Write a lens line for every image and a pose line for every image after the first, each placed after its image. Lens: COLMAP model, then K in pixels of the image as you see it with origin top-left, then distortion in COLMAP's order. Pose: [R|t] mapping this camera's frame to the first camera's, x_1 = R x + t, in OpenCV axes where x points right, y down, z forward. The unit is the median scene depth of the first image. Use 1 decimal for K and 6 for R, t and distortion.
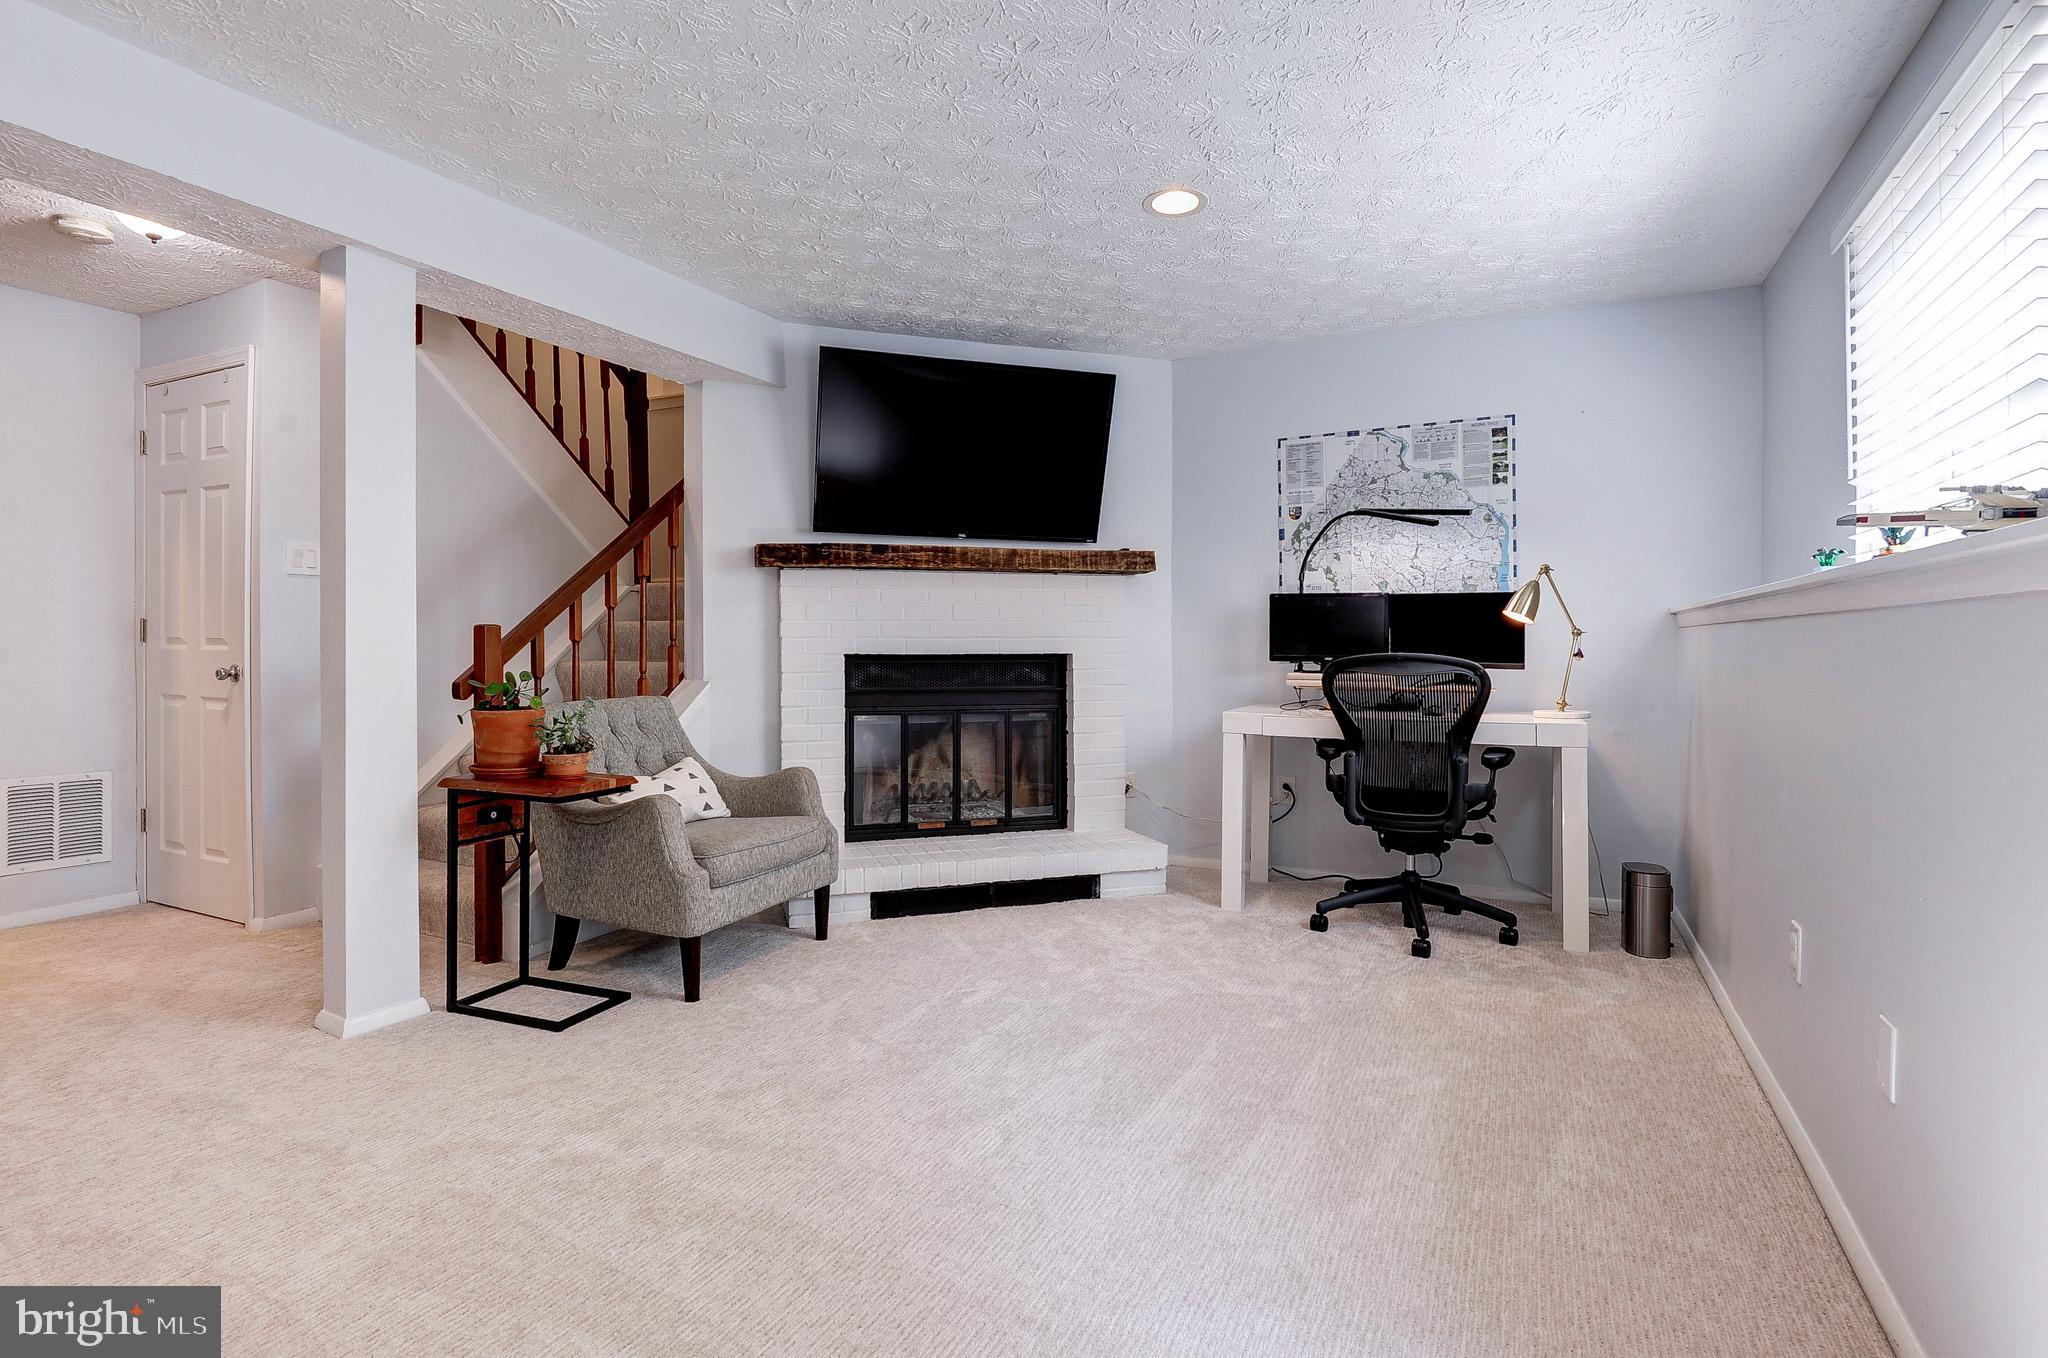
lens RADIAL K [[995.4, 0, 1029.9], [0, 995.4, 653.0], [0, 0, 1]] dist [0.002179, -0.027836]
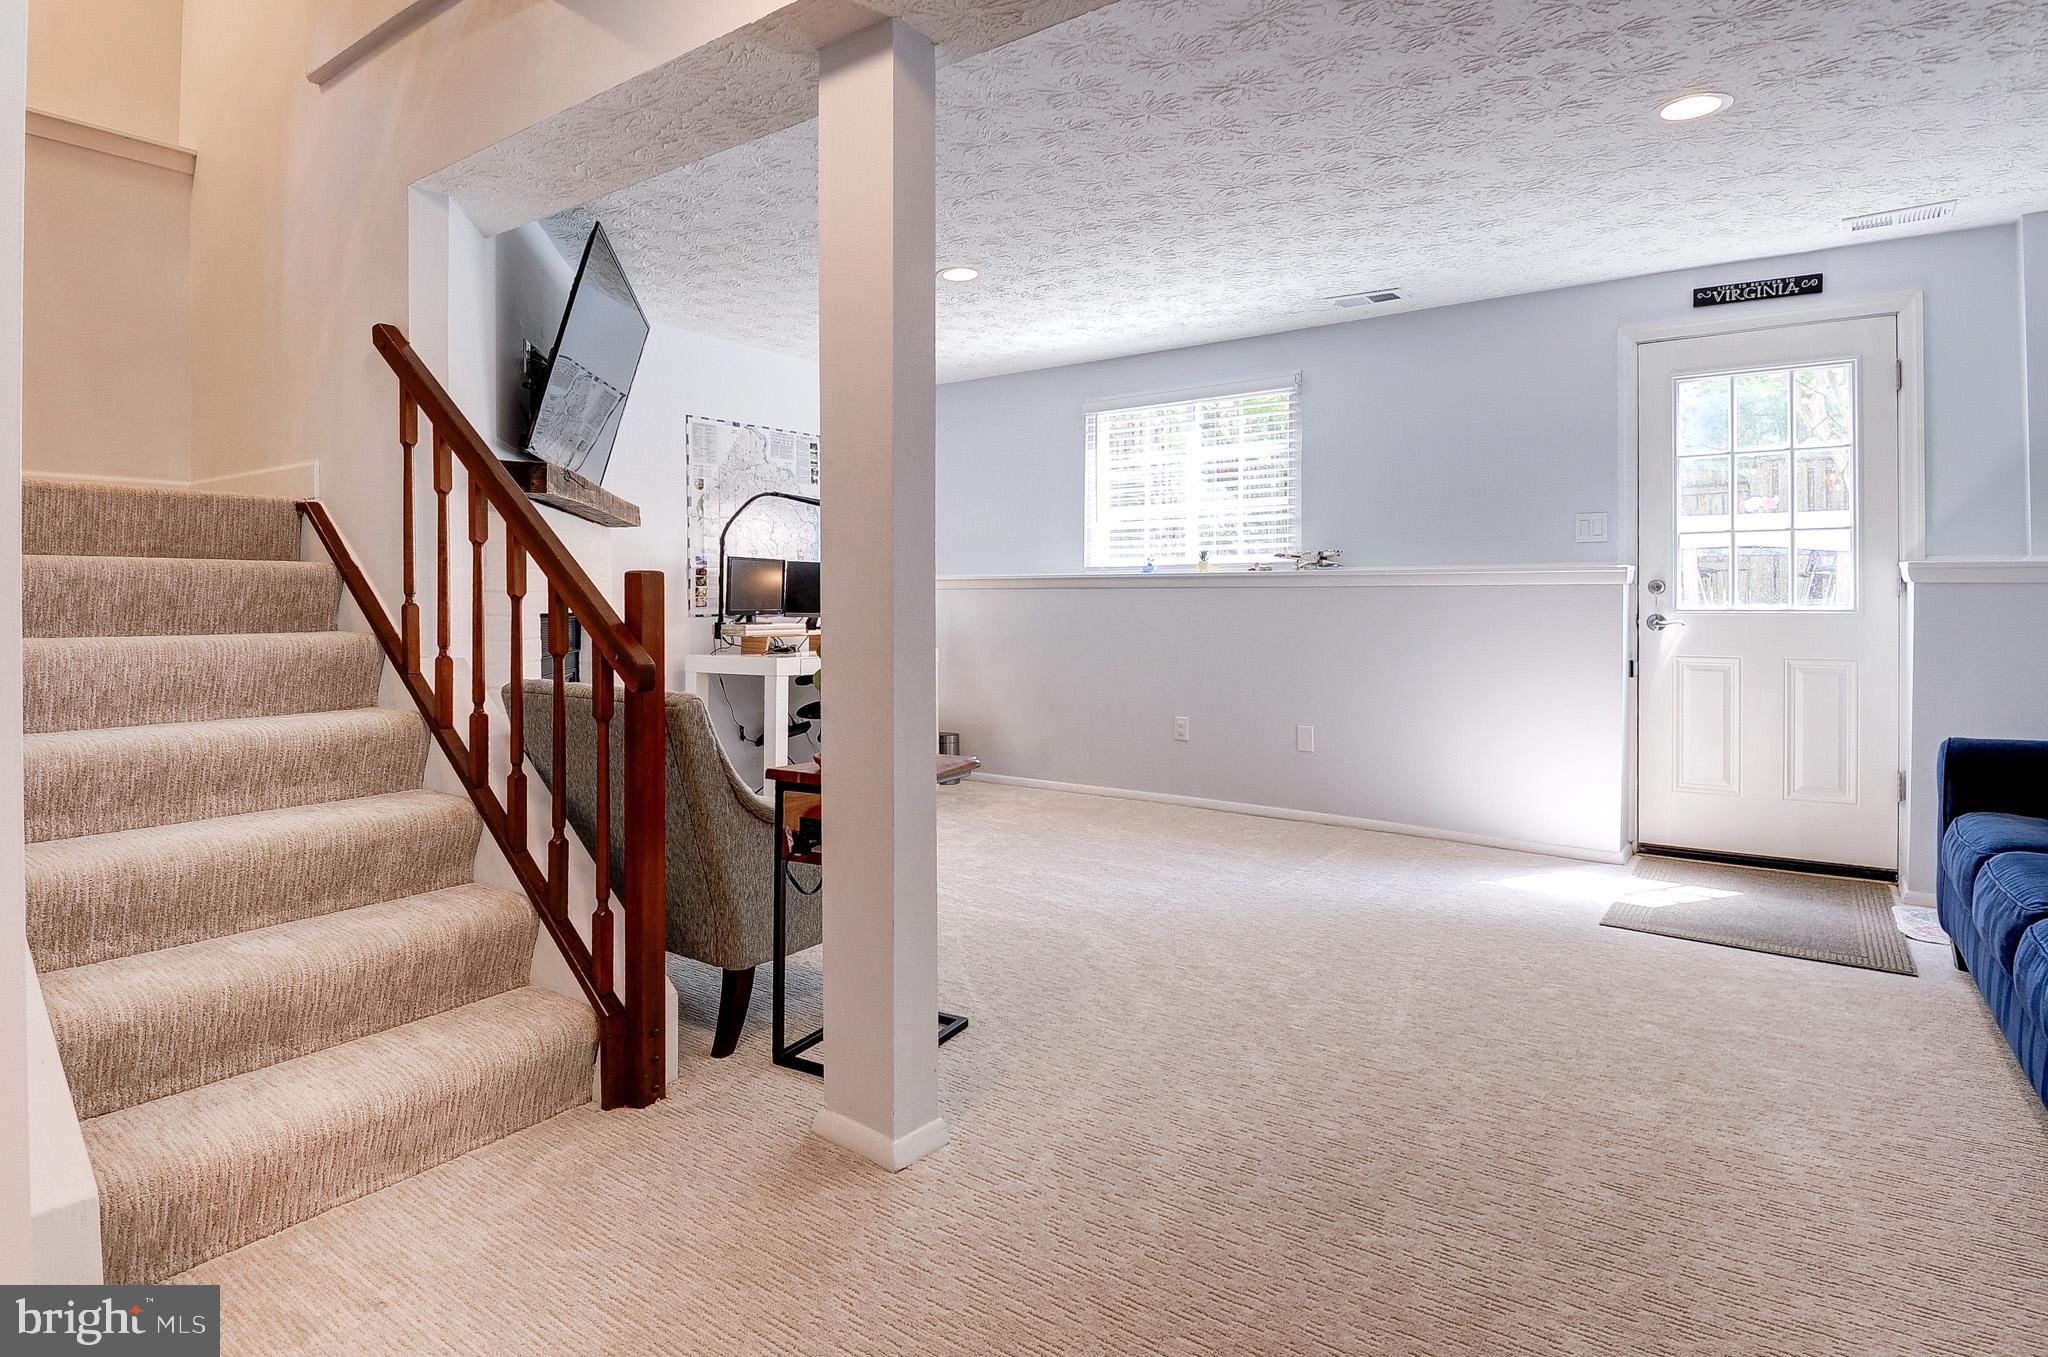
lens RADIAL K [[999.9, 0, 987.2], [0, 999.9, 605.9], [0, 0, 1]] dist [0.001452, -0.025655]
pose [[0.204944, -0.006512, 0.978752, -0.937264], [0.007707, 0.999958, 0.005039, -0.006719], [-0.978743, 0.006511, 0.204986, 0.538912]]
